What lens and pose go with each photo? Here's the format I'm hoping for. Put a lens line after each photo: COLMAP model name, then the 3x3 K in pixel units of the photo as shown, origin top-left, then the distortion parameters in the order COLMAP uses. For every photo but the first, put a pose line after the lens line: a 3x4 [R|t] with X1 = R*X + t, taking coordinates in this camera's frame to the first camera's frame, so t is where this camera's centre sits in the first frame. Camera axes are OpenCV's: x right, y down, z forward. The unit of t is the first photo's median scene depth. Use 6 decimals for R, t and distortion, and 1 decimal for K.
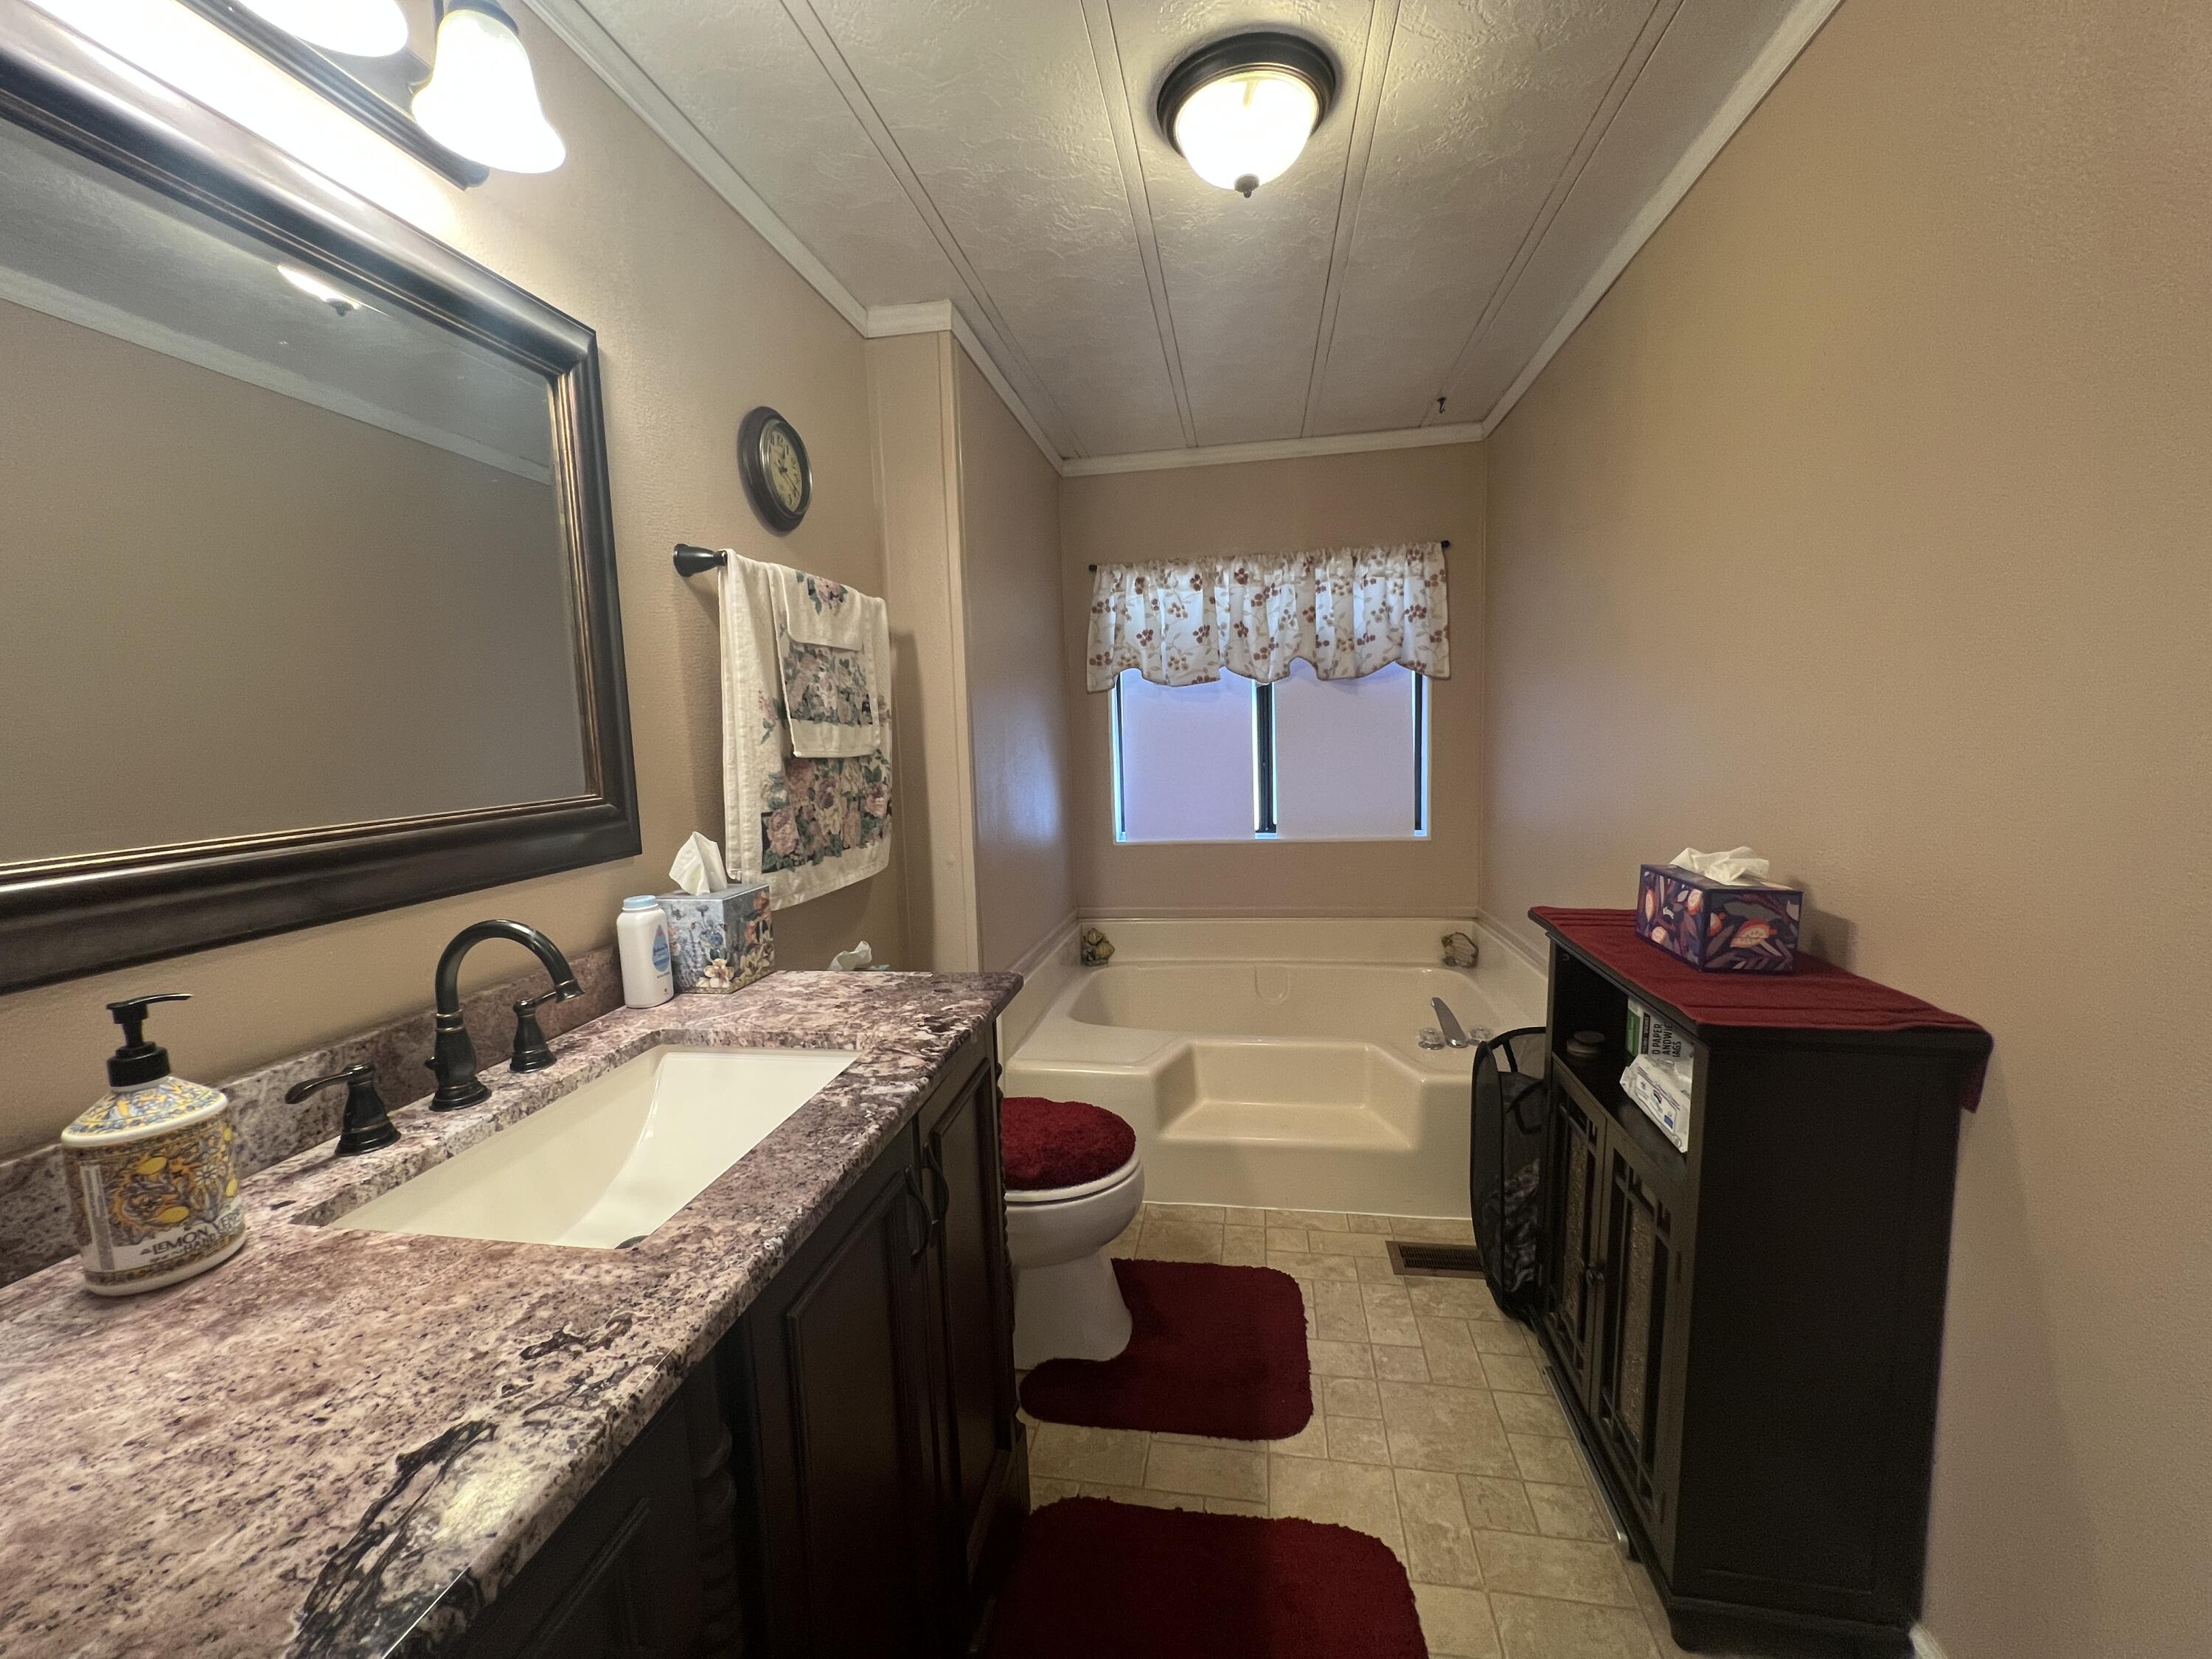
lens RADIAL K [[887.9, 0, 1106.3], [0, 887.9, 831.8], [0, 0, 1]] dist [0.000549, -0.000400]
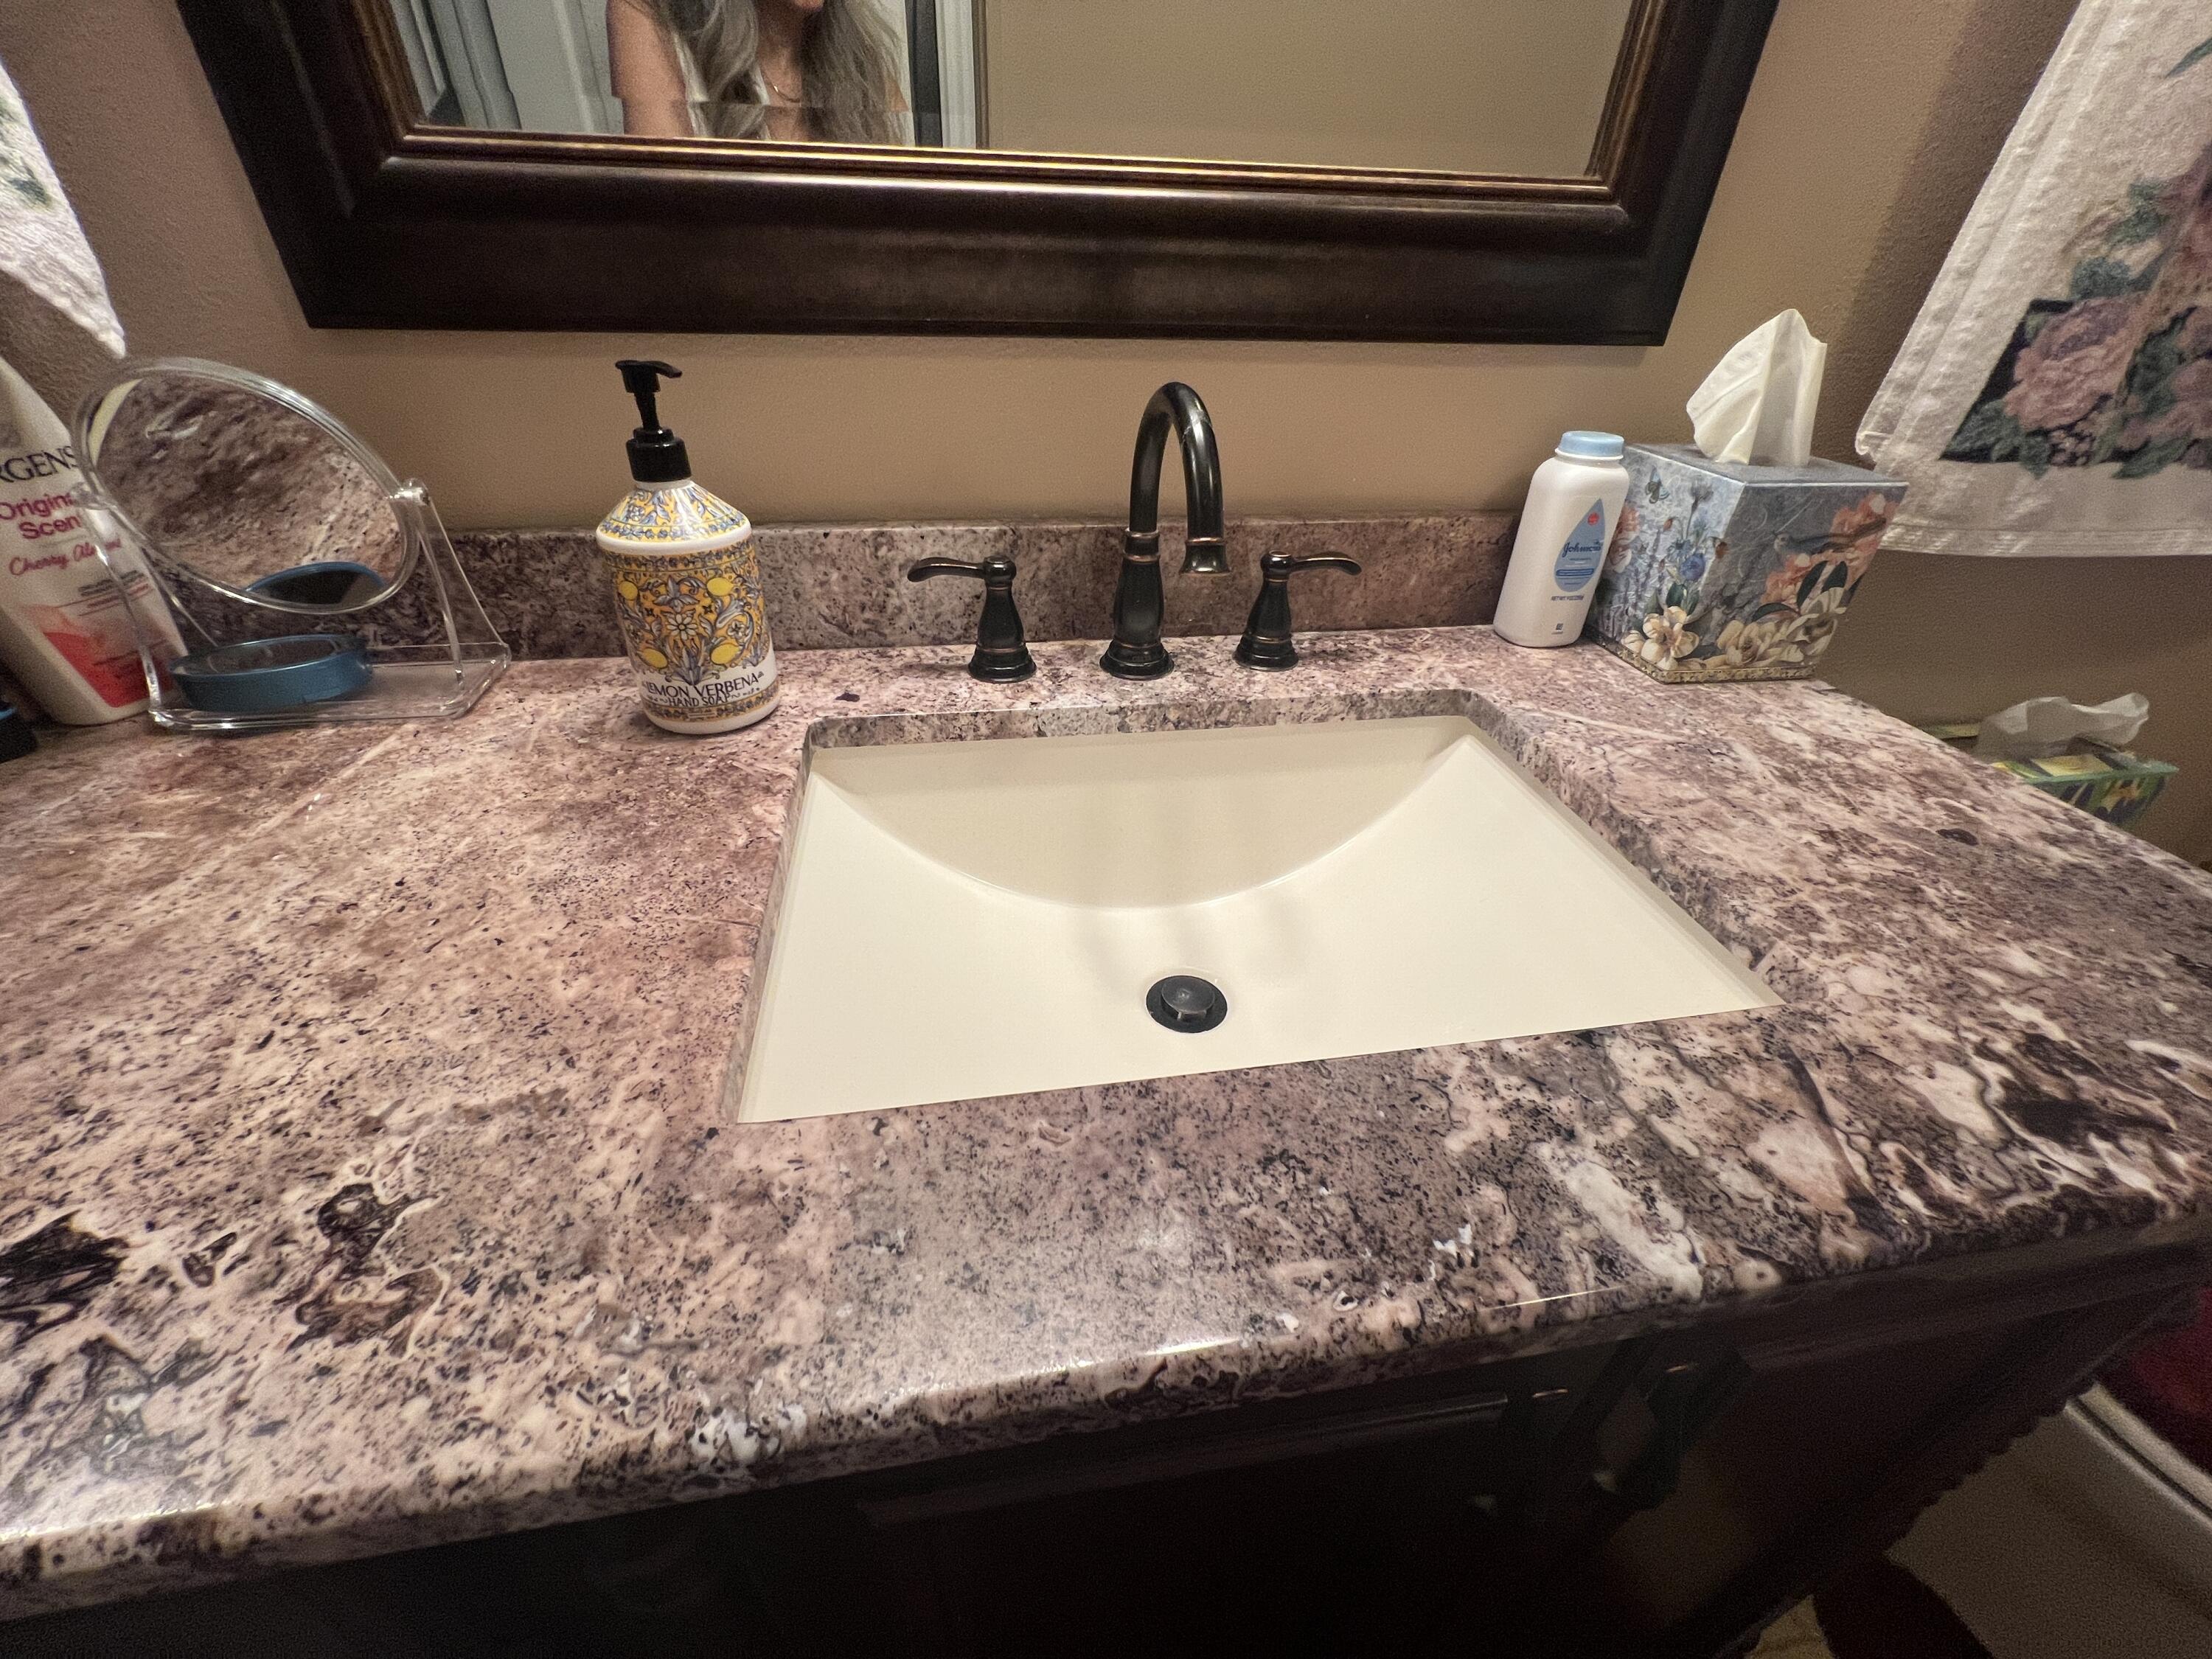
lens RADIAL K [[887.9, 0, 1105.4], [0, 887.9, 819.6], [0, 0, 1]] dist [0.000549, -0.000400]
pose [[0.321474, 0.554848, -0.767332, -0.112242], [-0.151540, 0.830048, 0.536709, 0.028902], [0.934714, -0.056257, 0.350920, 0.593517]]
